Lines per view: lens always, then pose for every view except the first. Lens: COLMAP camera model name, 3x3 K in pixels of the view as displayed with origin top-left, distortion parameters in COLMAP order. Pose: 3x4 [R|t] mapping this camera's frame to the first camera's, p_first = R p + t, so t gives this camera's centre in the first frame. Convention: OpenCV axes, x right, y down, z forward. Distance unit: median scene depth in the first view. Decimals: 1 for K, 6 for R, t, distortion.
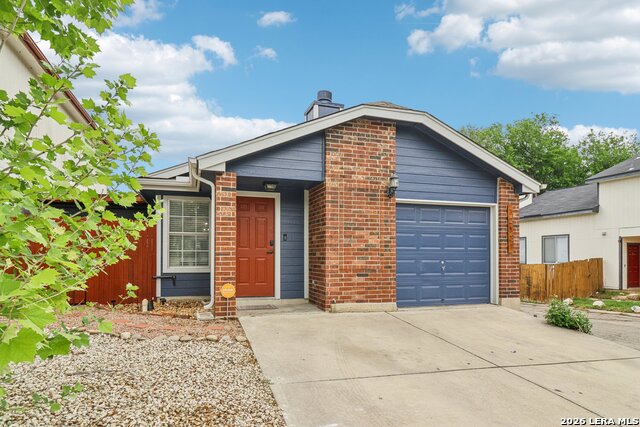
lens RADIAL K [[381.3, 0, 320.0], [0, 381.3, 213.5], [0, 0, 1]] dist [0.002553, 0.000478]
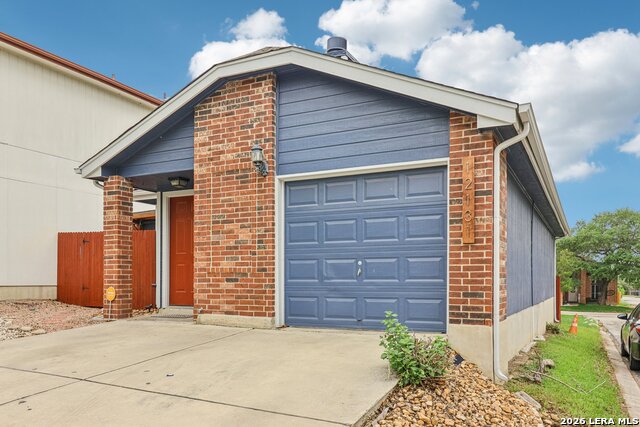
lens RADIAL K [[535.2, 0, 319.9], [0, 535.2, 223.1], [0, 0, 1]] dist [0.002582, 0.002607]
pose [[0.702754, -0.077629, -0.707185, 1.016640], [0.082632, 0.996208, -0.027241, 0.088661], [0.706618, -0.039293, 0.706504, 0.349232]]
